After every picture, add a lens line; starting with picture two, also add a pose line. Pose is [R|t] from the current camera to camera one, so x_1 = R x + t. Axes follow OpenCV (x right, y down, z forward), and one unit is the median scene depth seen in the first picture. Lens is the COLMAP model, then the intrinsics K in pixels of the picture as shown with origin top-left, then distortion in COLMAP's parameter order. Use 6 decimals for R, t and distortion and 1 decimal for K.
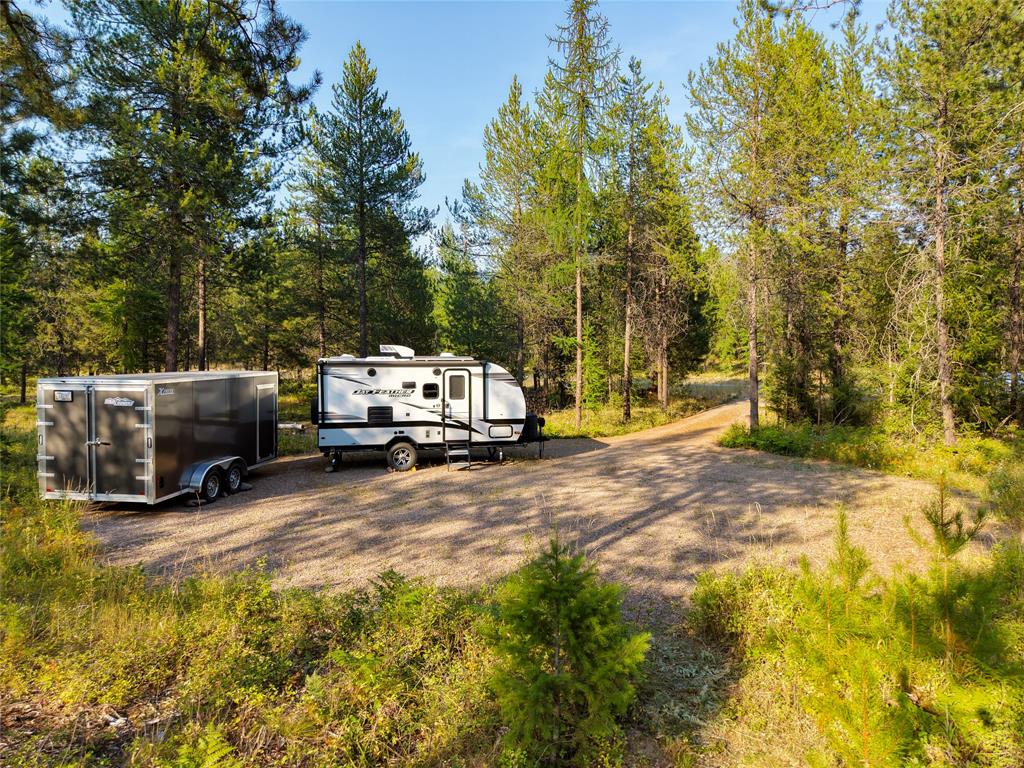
lens RADIAL K [[674.7, 0, 512.0], [0, 674.7, 384.0], [0, 0, 1]] dist [0.004325, -0.003831]
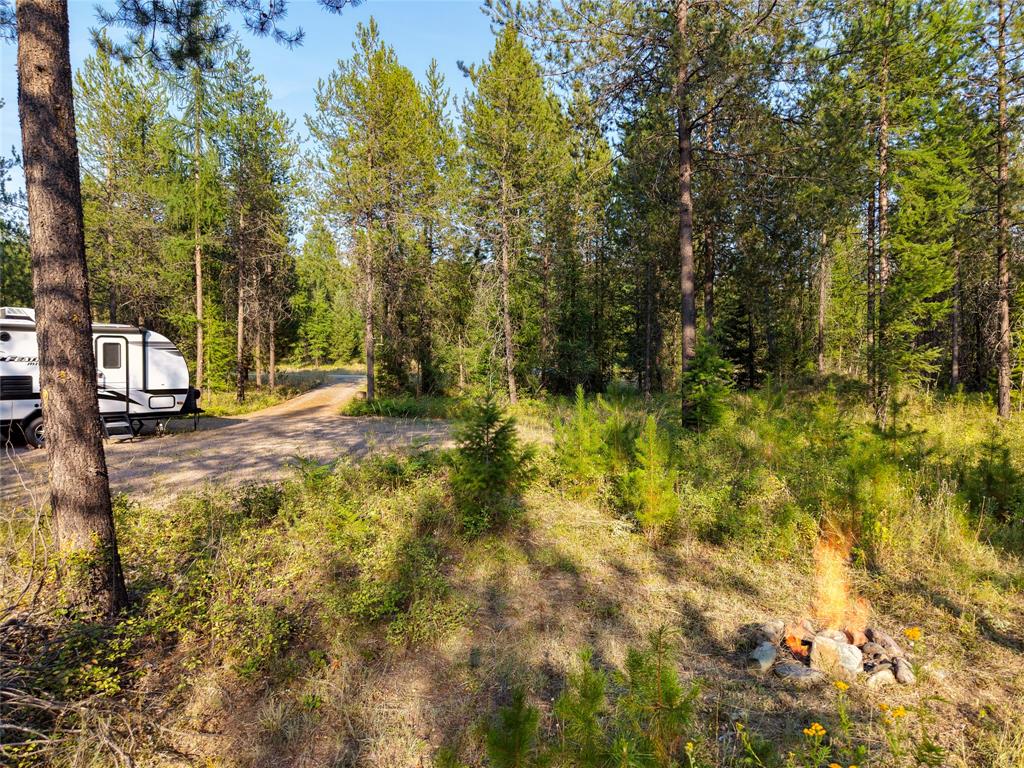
lens RADIAL K [[674.7, 0, 512.0], [0, 674.7, 384.0], [0, 0, 1]] dist [0.004325, -0.003831]
pose [[0.783551, -0.014248, 0.621164, -0.202419], [0.015333, 0.999876, 0.003593, 0.043546], [-0.621138, 0.006709, 0.783673, -0.069989]]
